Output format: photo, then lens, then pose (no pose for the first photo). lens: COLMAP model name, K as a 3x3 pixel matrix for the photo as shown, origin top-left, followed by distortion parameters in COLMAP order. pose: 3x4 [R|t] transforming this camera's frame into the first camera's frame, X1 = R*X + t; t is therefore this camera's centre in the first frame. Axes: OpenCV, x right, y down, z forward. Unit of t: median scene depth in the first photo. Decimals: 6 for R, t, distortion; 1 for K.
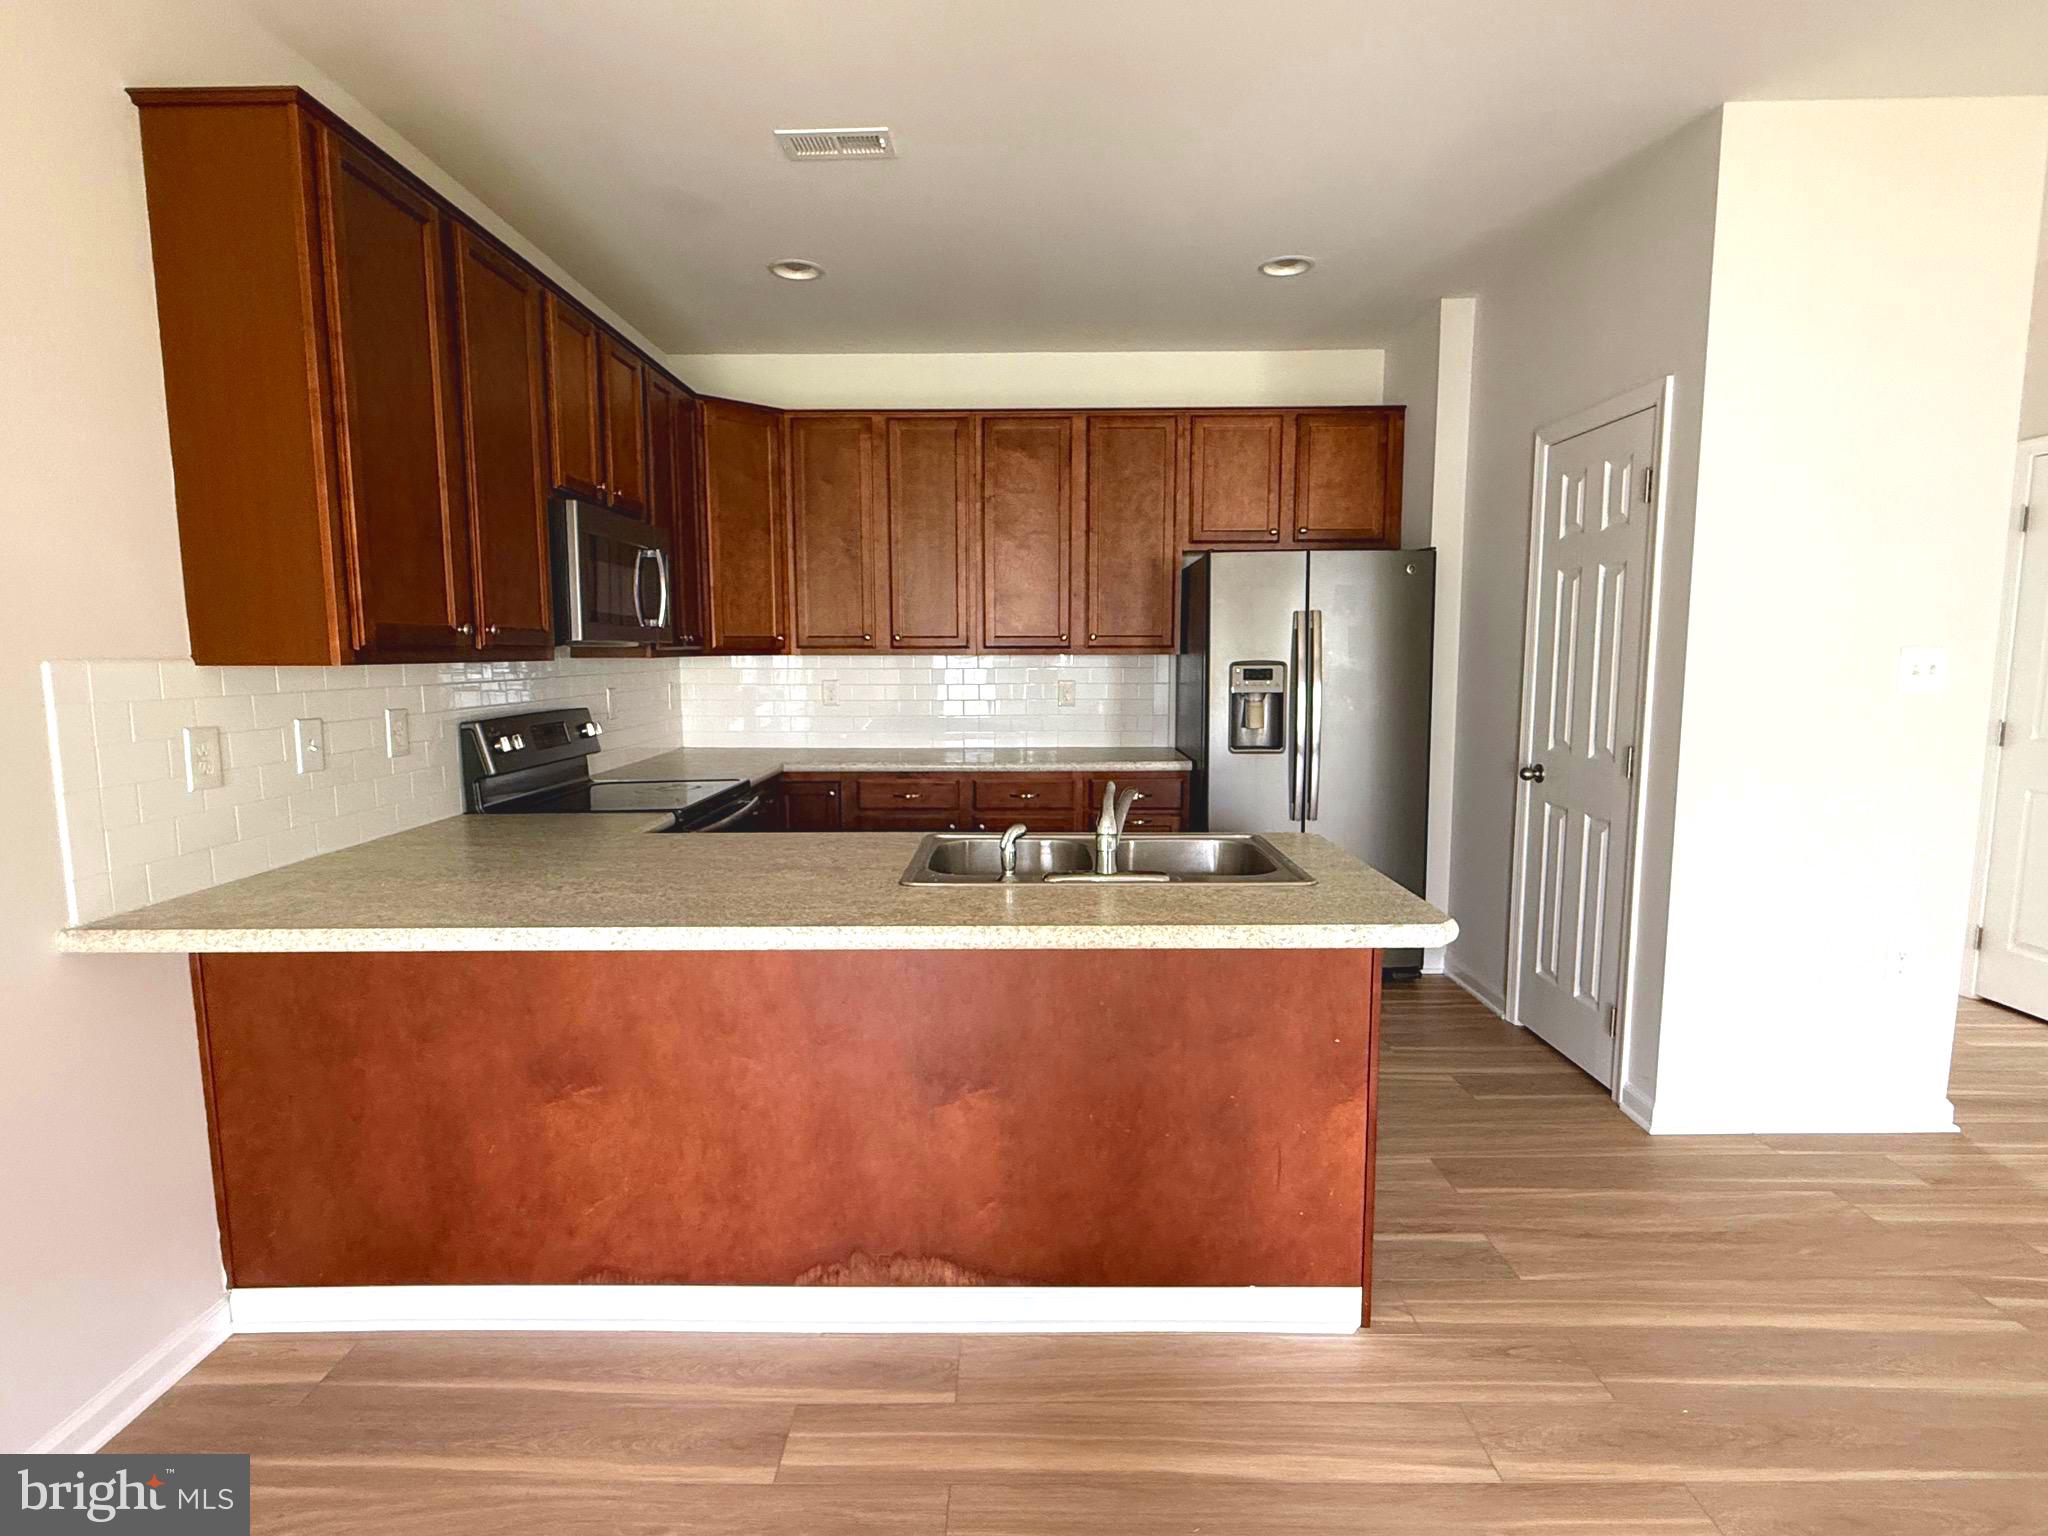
lens RADIAL K [[1023.9, 0, 1020.9], [0, 1023.9, 768.3], [0, 0, 1]] dist [-0.001411, 0.000559]
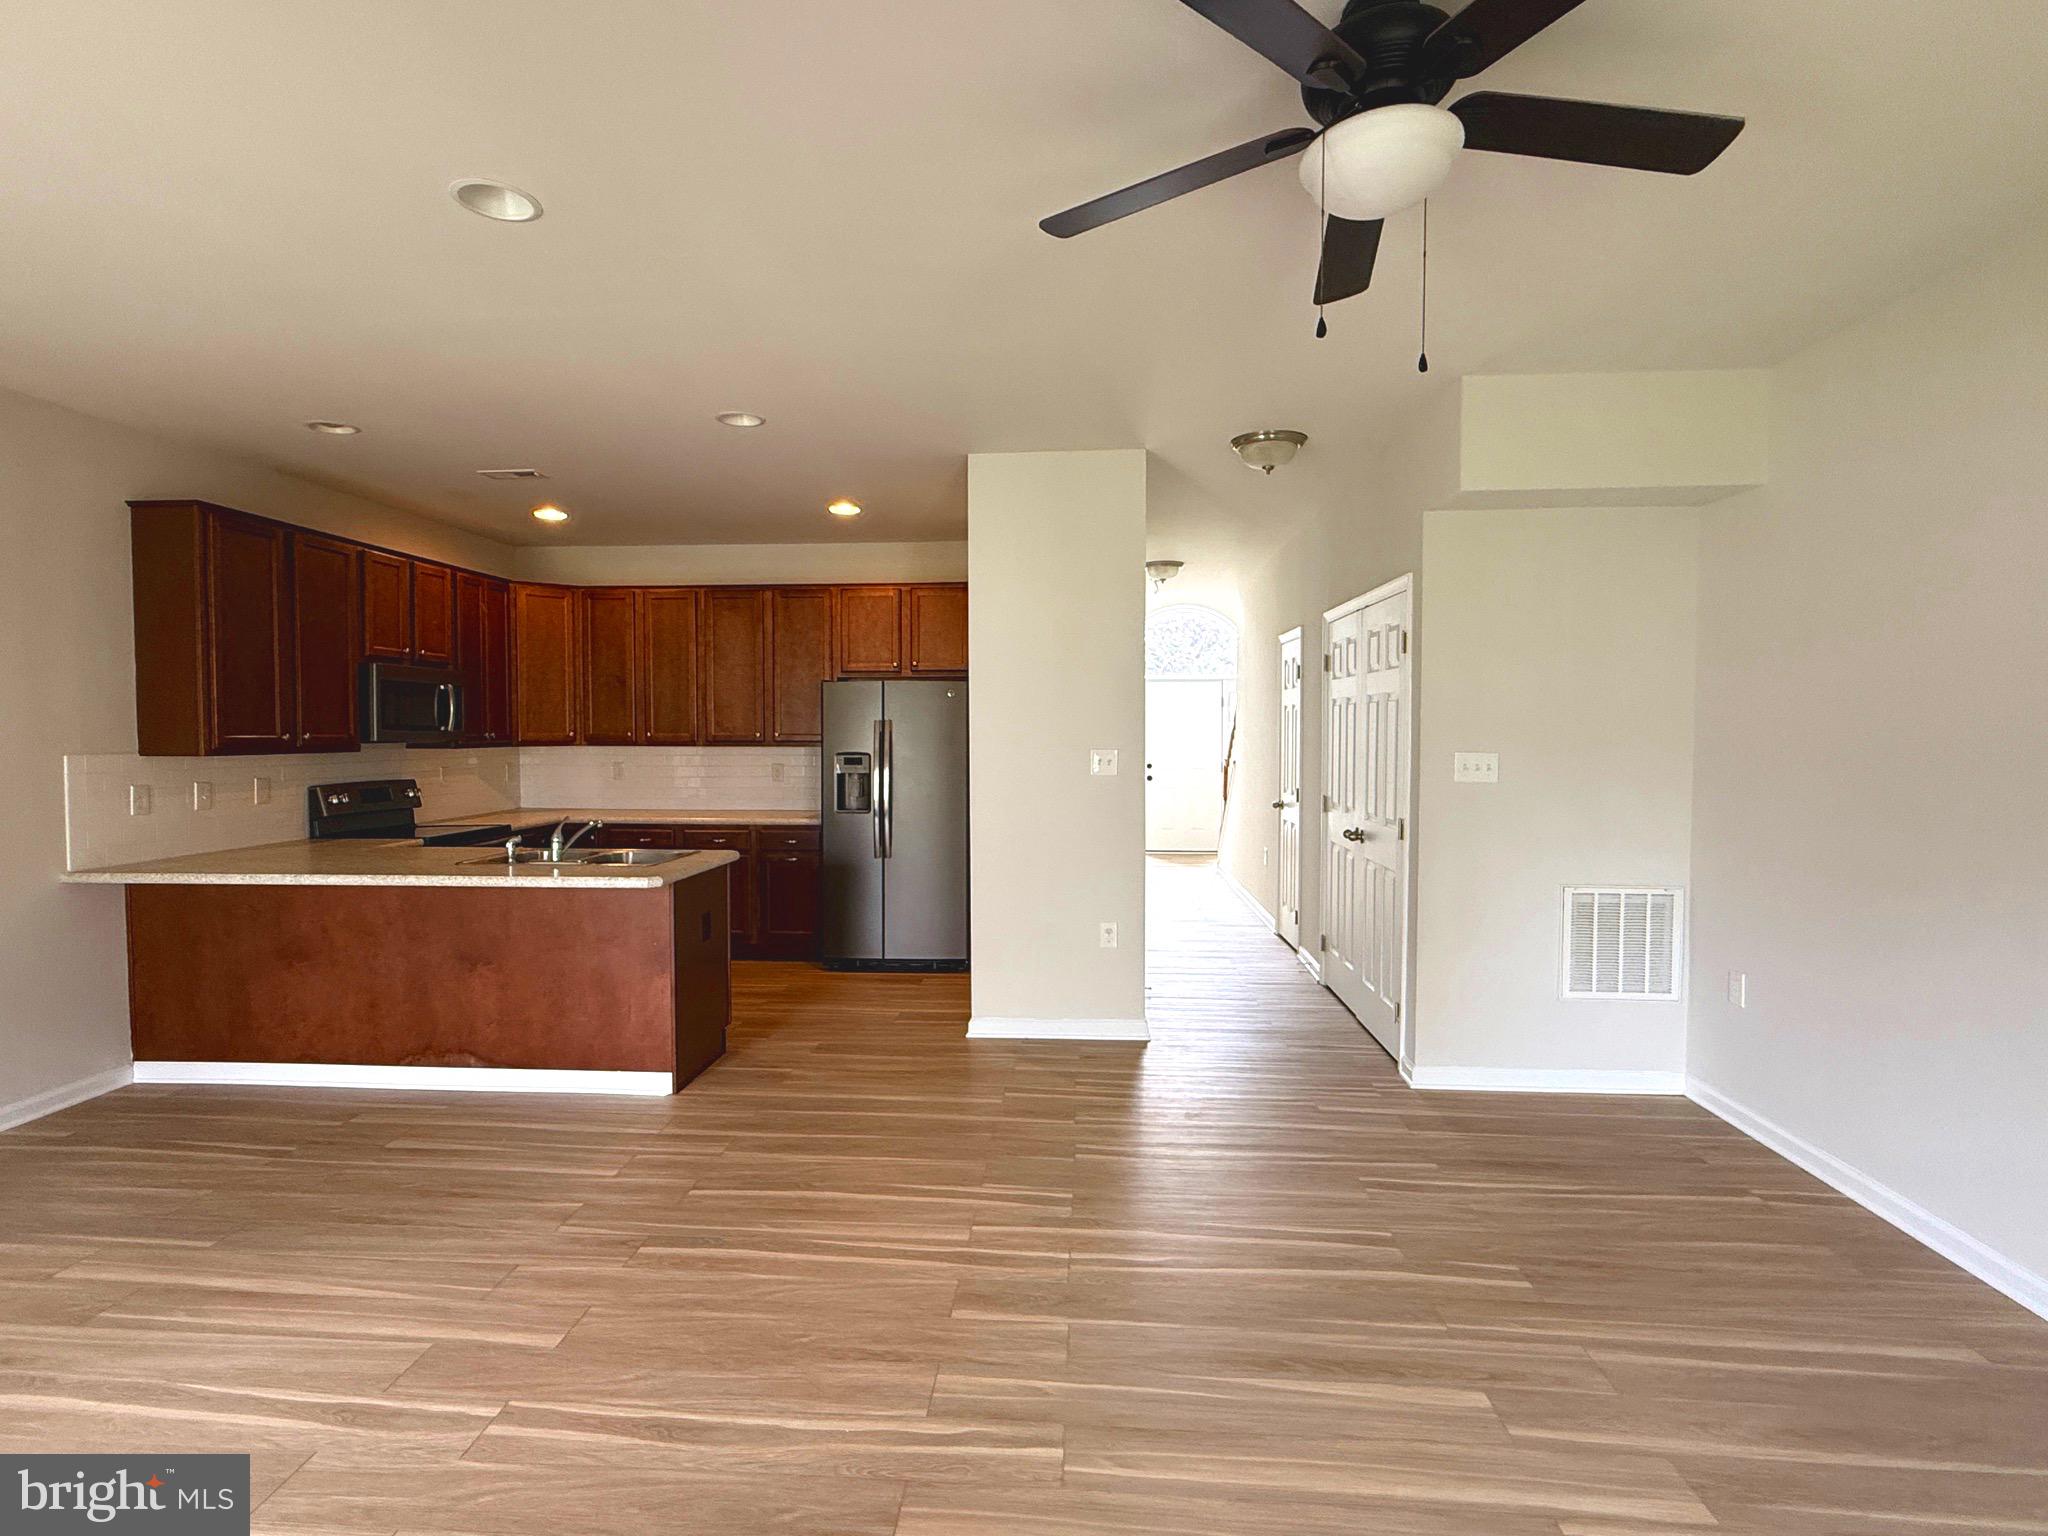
lens RADIAL K [[1023.9, 0, 1020.9], [0, 1023.9, 768.3], [0, 0, 1]] dist [-0.001411, 0.000559]
pose [[0.997870, 0.007292, -0.064830, 0.783481], [-0.012289, 0.996954, -0.077019, 0.044411], [0.064071, 0.077651, 0.994920, -0.673284]]
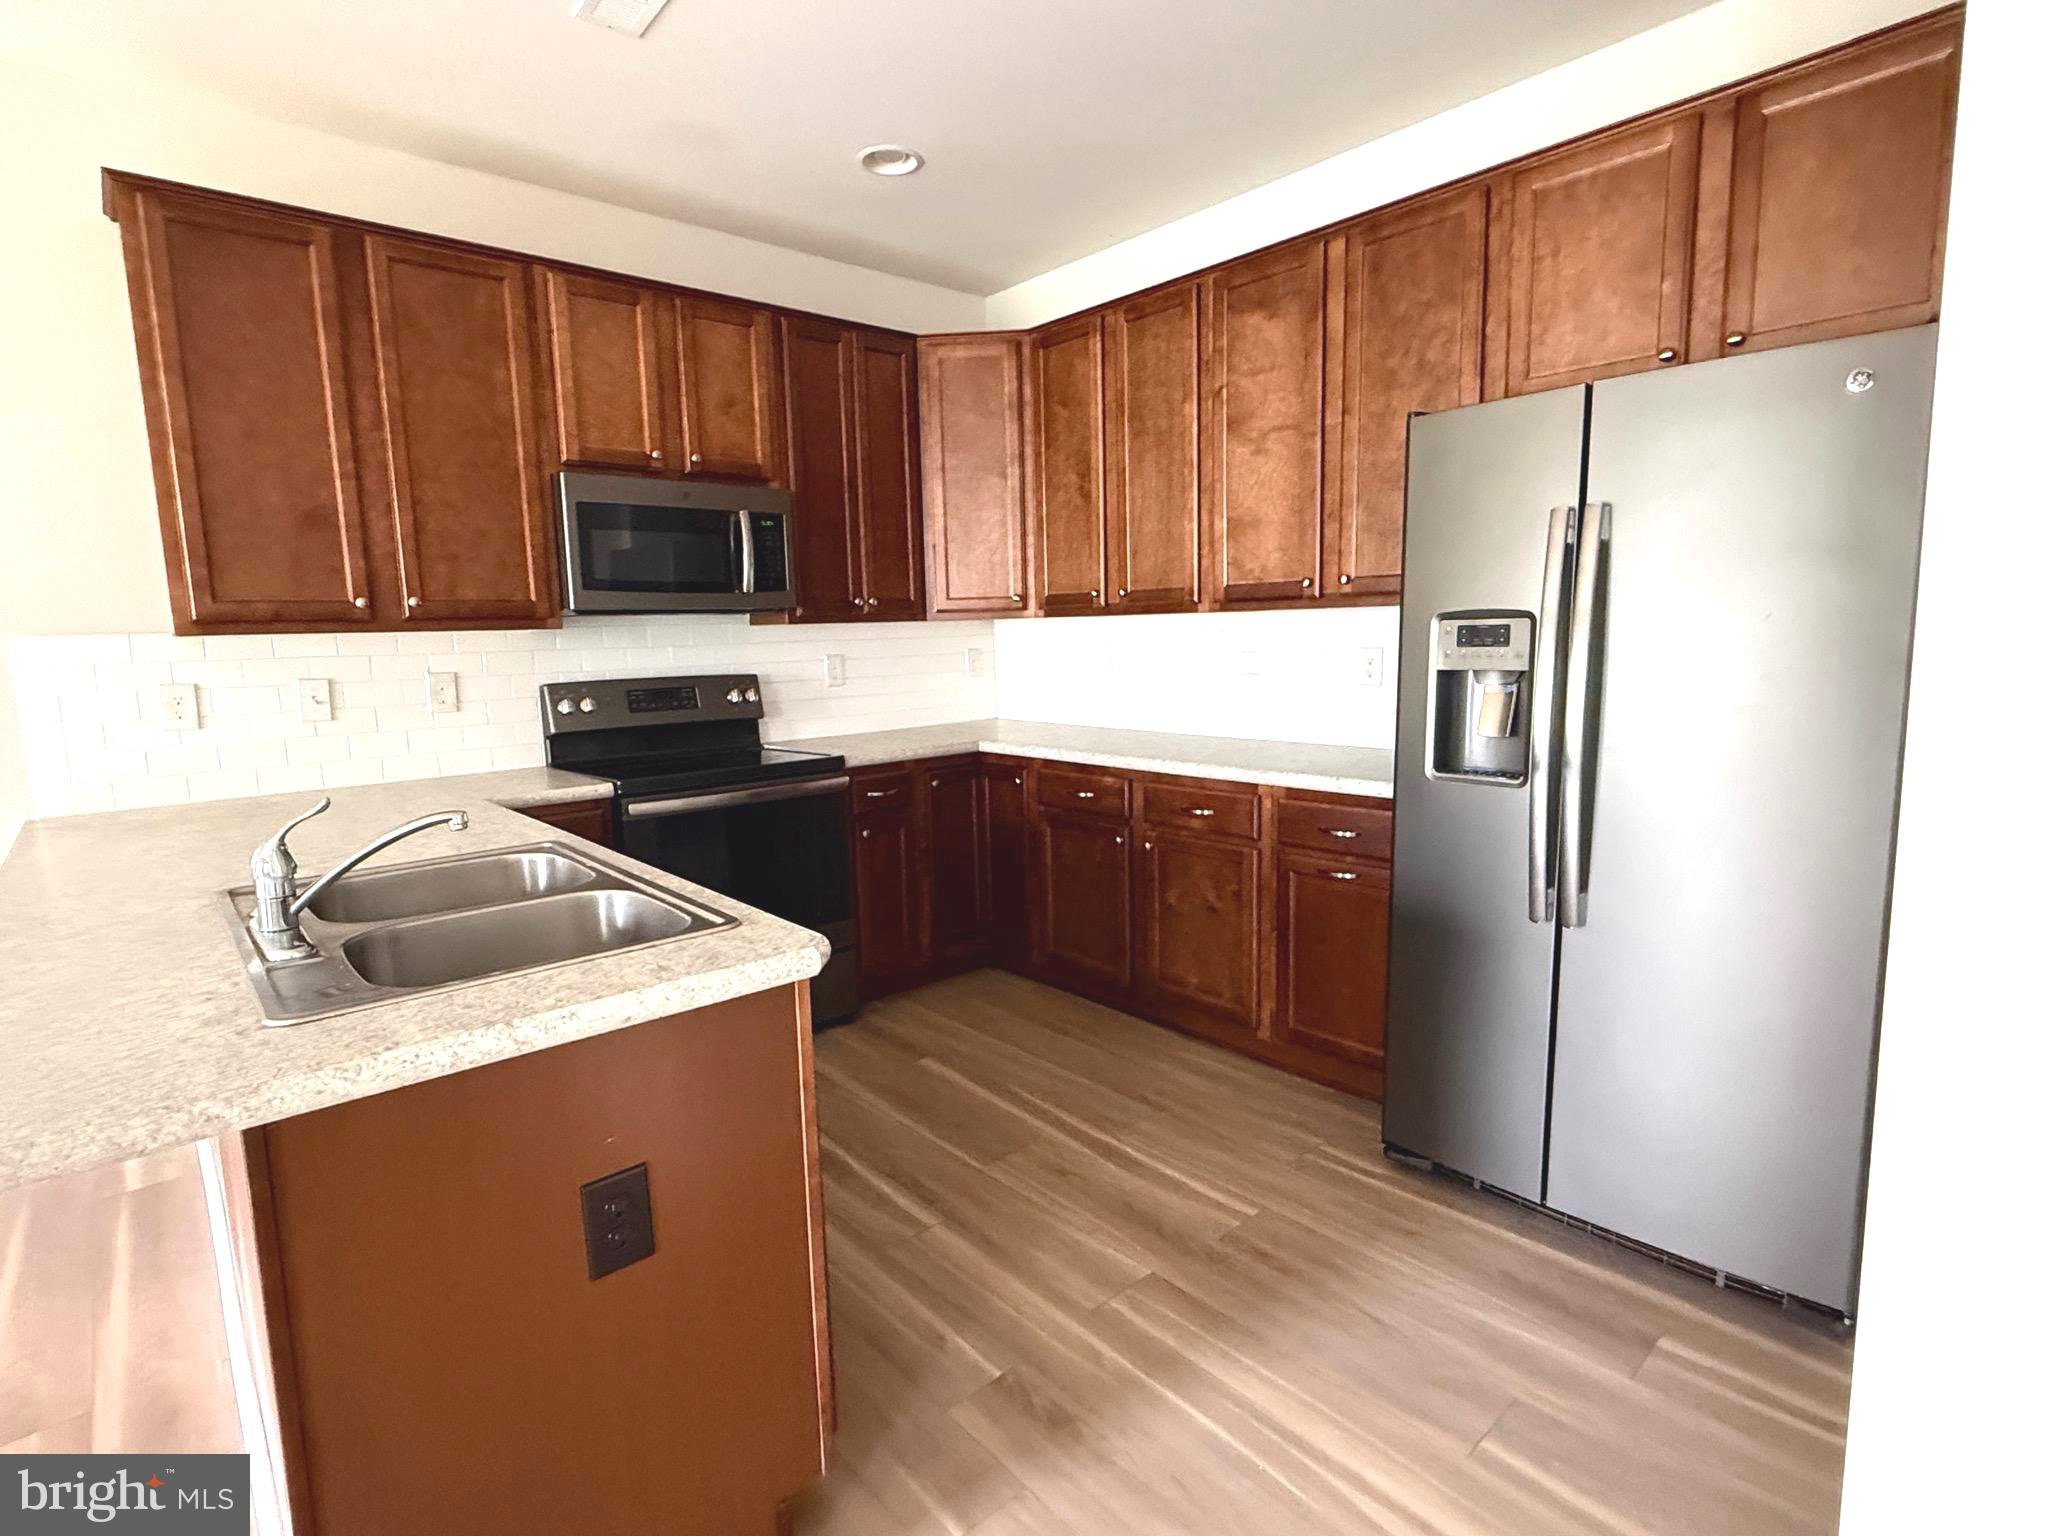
lens RADIAL K [[1023.9, 0, 1020.9], [0, 1023.9, 768.3], [0, 0, 1]] dist [-0.001411, 0.000559]
pose [[0.668270, 0.087176, -0.738794, 0.637076], [-0.062193, 0.996180, 0.061290, -0.054947], [0.741315, 0.004989, 0.671139, 0.626753]]
